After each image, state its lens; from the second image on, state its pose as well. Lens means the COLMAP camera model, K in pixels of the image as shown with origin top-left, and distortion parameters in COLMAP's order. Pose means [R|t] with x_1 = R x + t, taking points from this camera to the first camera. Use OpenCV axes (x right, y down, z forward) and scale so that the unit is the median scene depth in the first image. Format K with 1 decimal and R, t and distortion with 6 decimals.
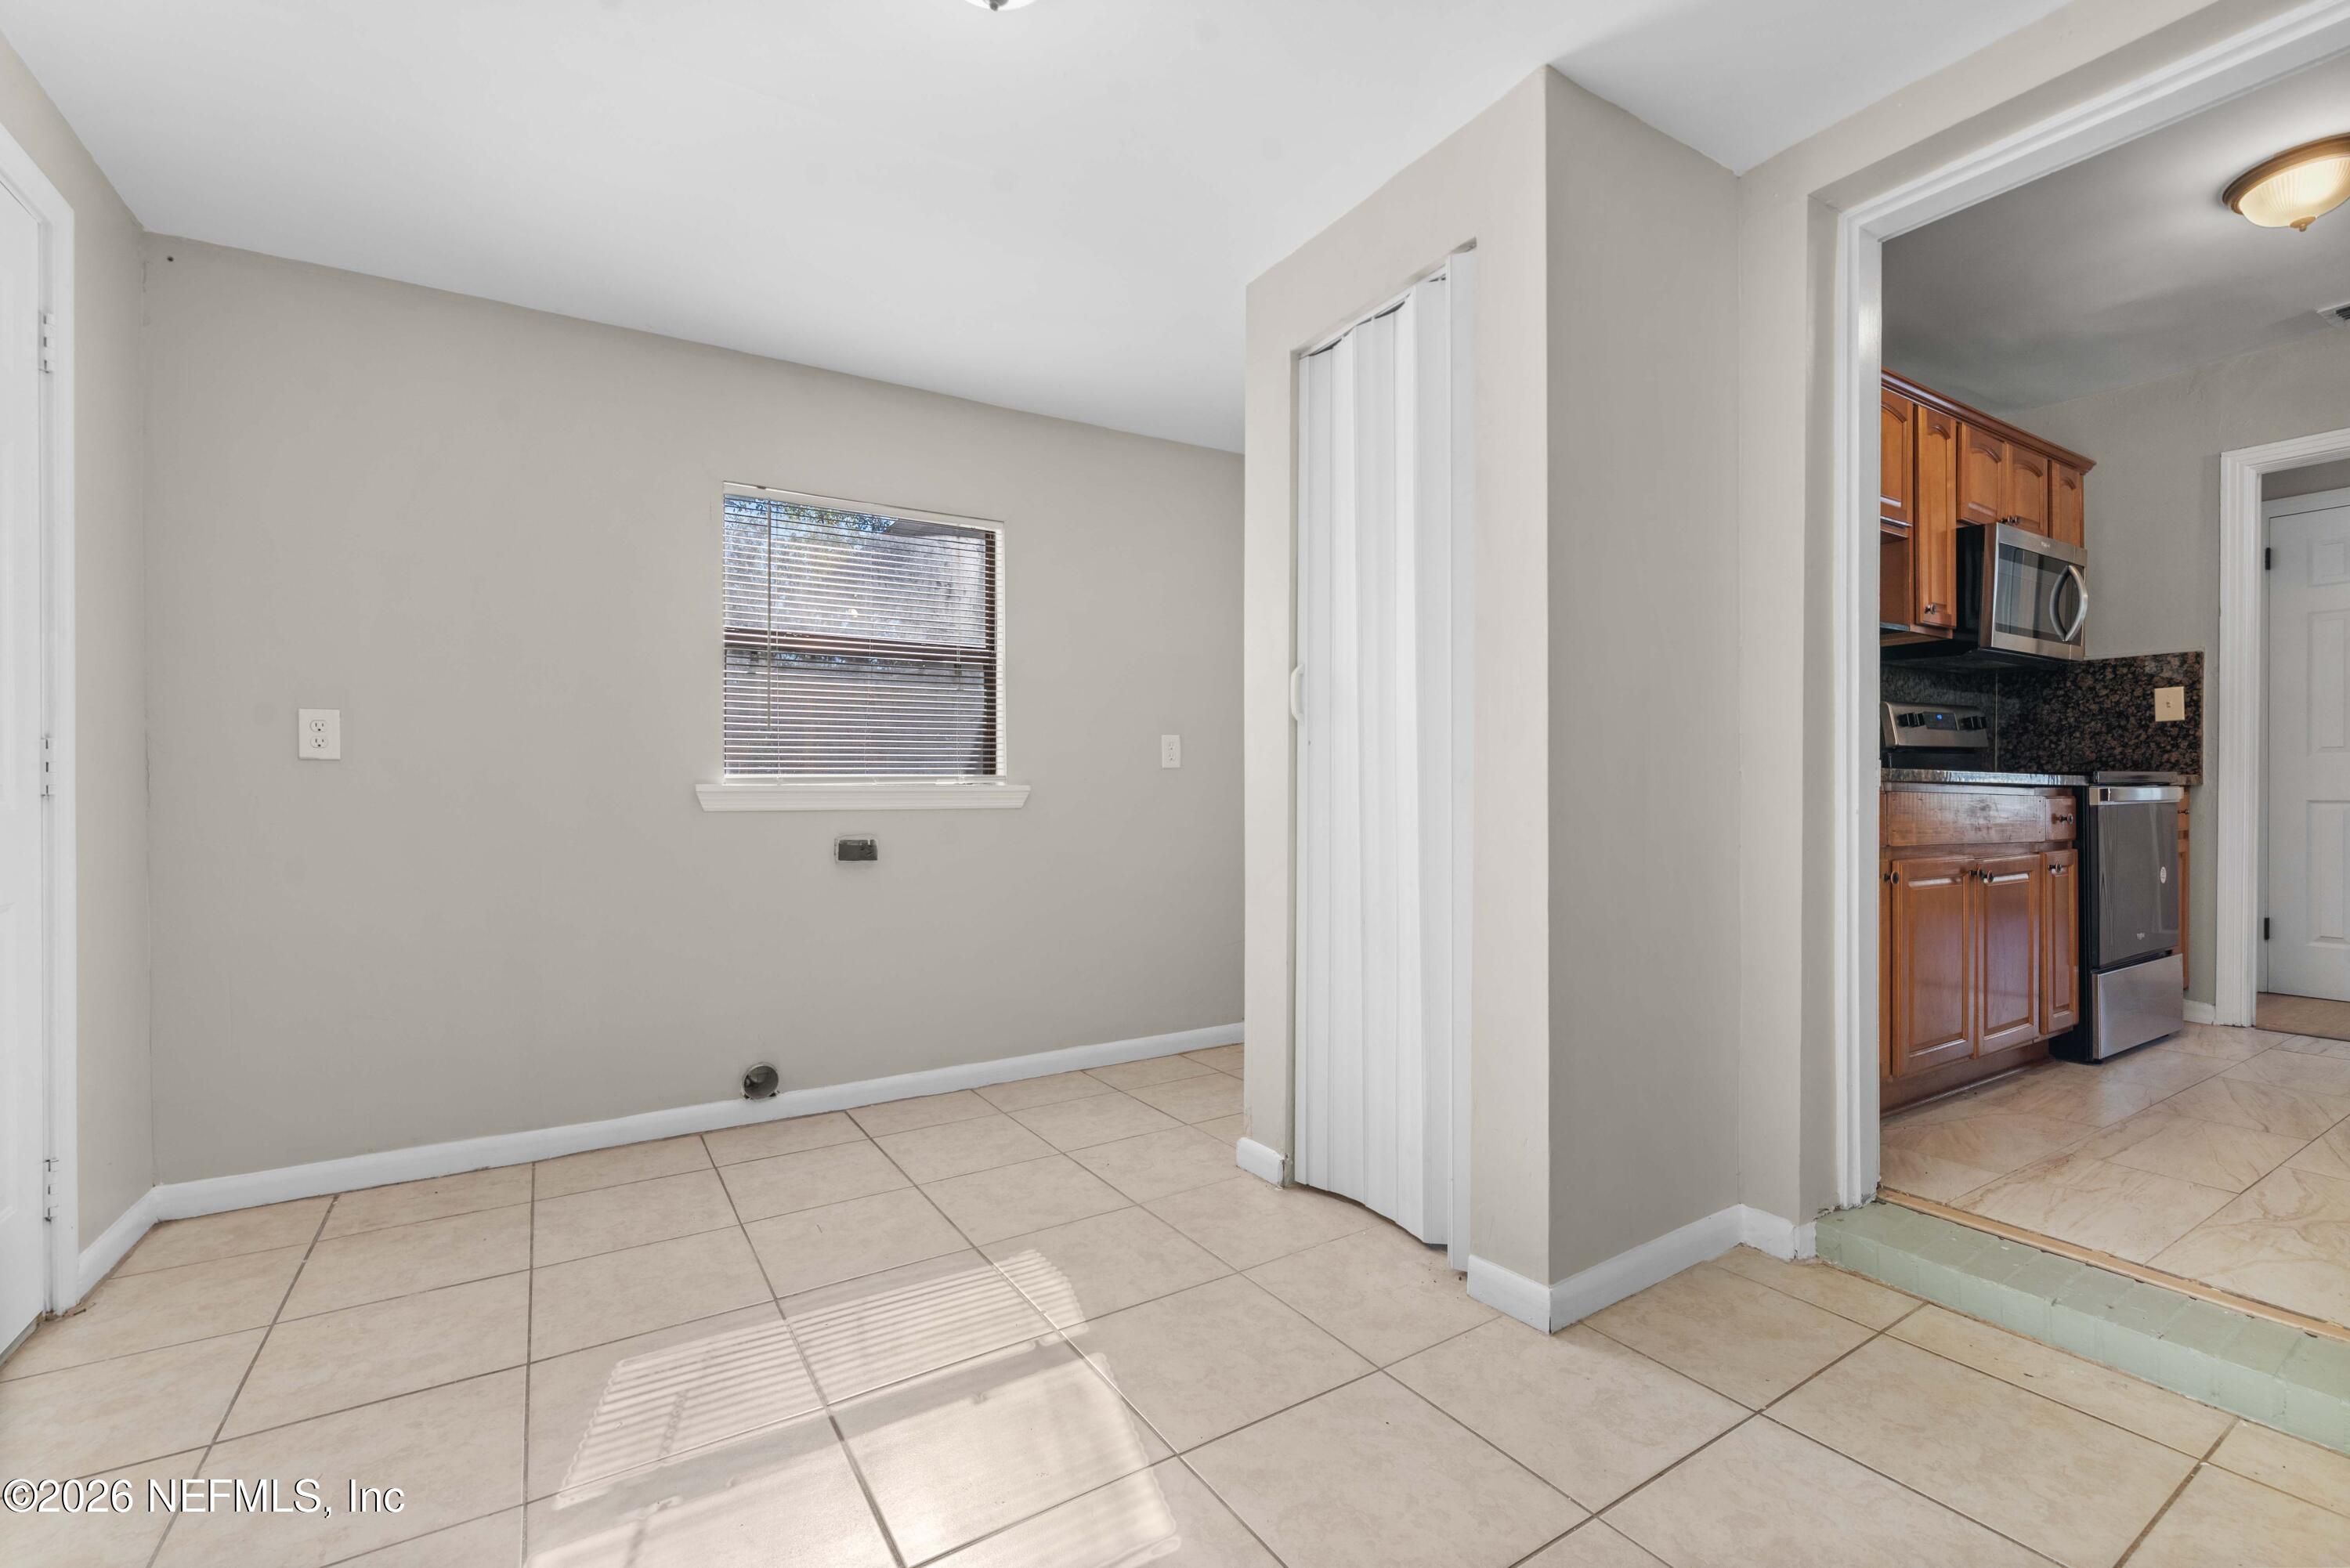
lens RADIAL K [[1017.2, 0, 1183.0], [0, 1017.2, 792.9], [0, 0, 1]] dist [0.003172, -0.000146]
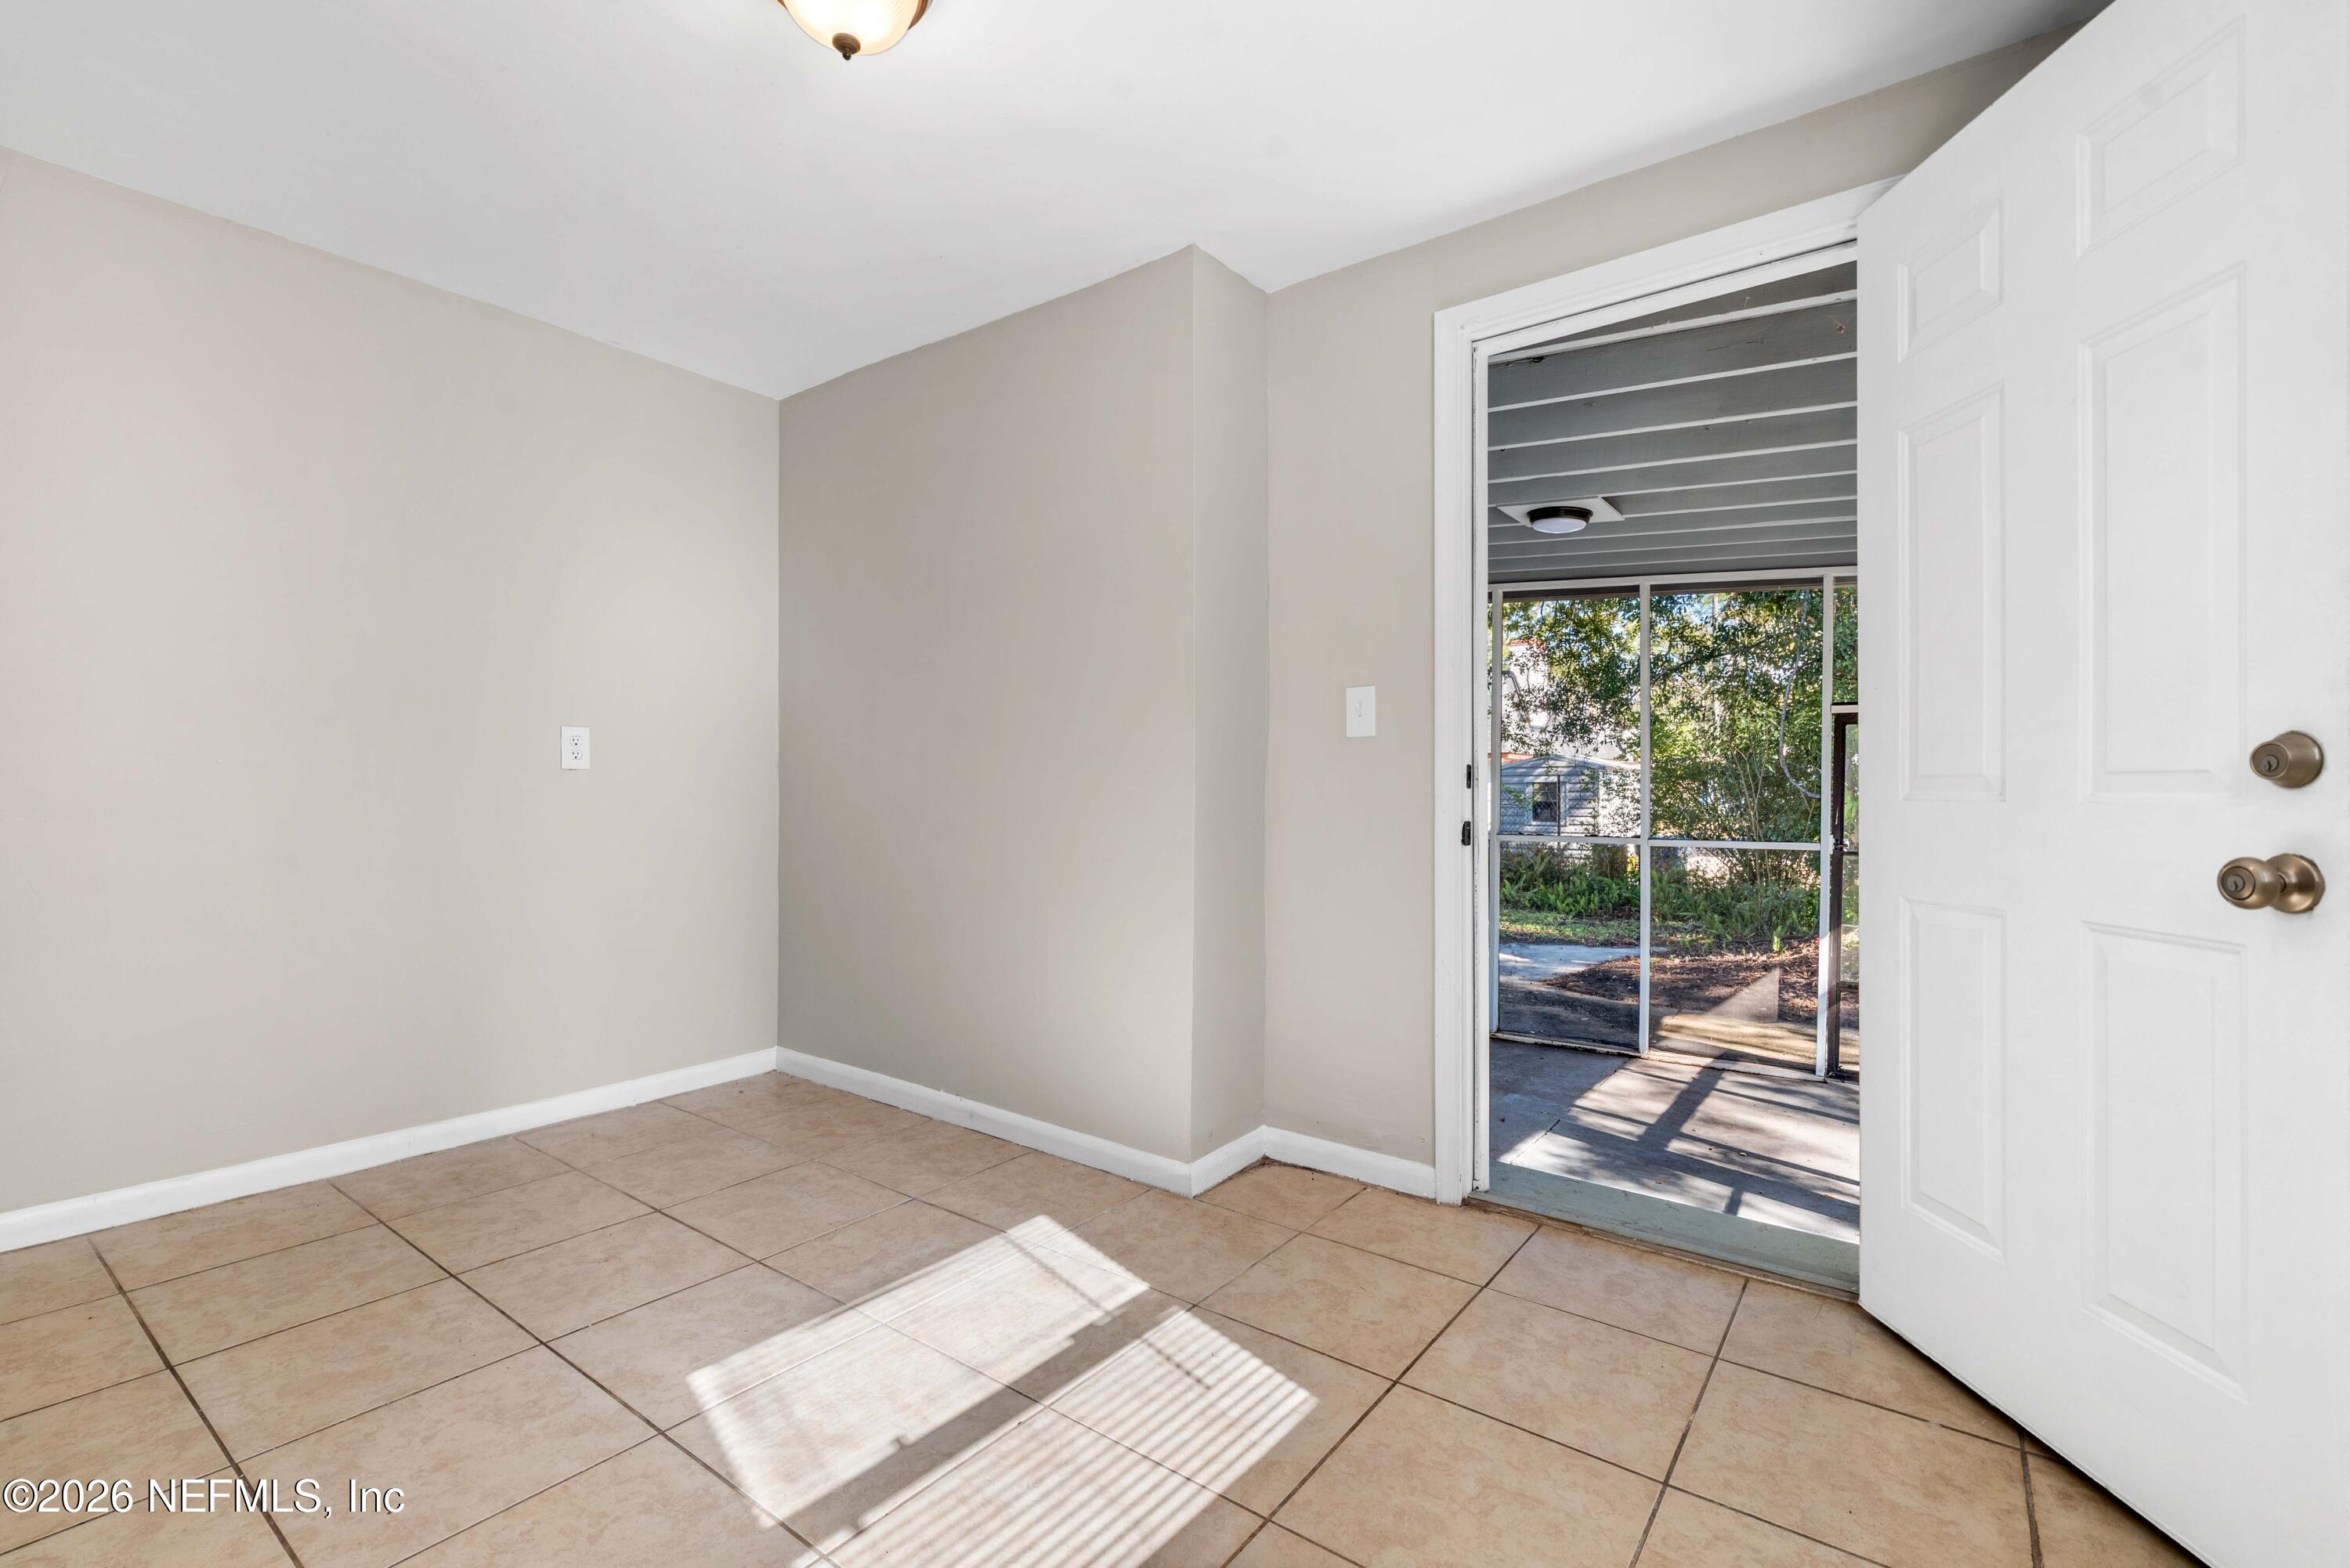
lens RADIAL K [[1017.2, 0, 1172.4], [0, 1017.2, 778.3], [0, 0, 1]] dist [0.003172, -0.000146]
pose [[-0.938947, -0.004198, -0.344036, -0.060239], [-0.007052, 0.999950, 0.007046, -0.010992], [0.343990, 0.009042, -0.938930, 1.059077]]
